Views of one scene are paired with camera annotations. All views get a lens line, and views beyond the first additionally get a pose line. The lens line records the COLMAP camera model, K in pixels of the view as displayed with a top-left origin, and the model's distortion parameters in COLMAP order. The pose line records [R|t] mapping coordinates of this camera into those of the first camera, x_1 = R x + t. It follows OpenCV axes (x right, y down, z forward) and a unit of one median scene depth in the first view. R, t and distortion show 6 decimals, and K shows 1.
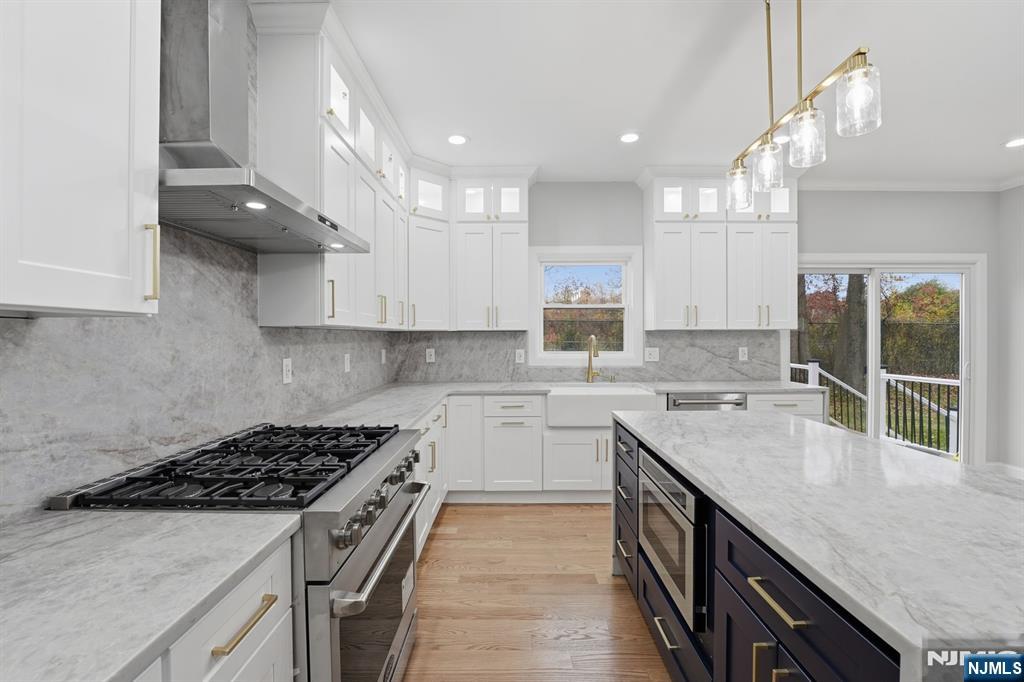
lens RADIAL K [[433.2, 0, 512.0], [0, 433.2, 341.0], [0, 0, 1]] dist [-0.033966, -0.000143]
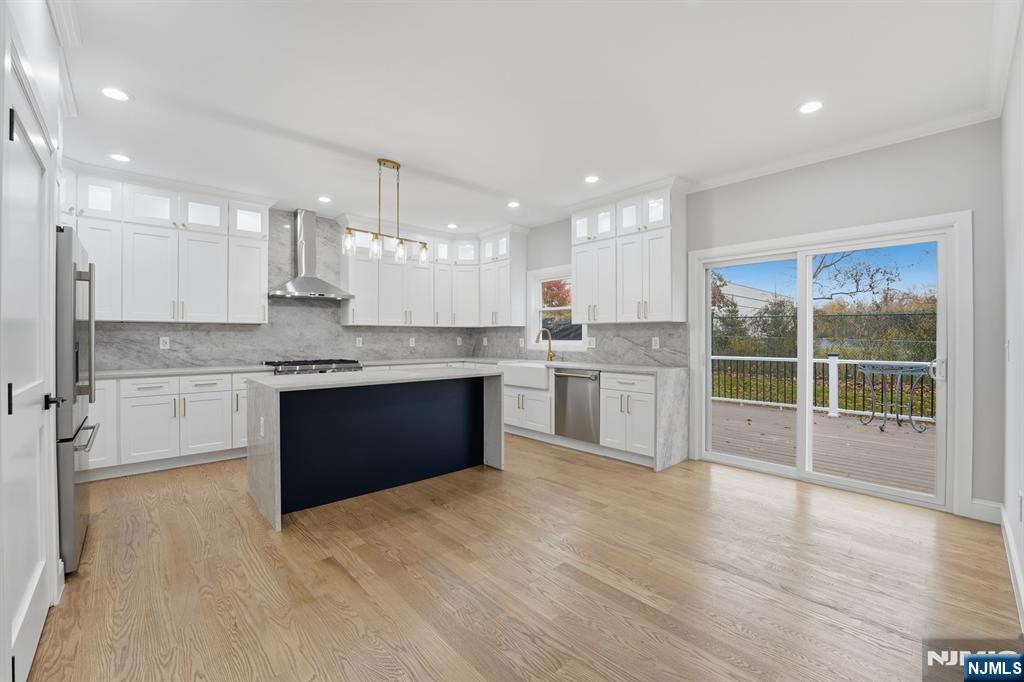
lens RADIAL K [[423.5, 0, 510.2], [0, 423.5, 336.3], [0, 0, 1]] dist [-0.022393, 0.000125]
pose [[0.687530, 0.001774, -0.726154, 1.098131], [-0.007855, 0.999957, -0.004994, 0.020340], [0.726114, 0.009137, 0.687514, -0.072845]]
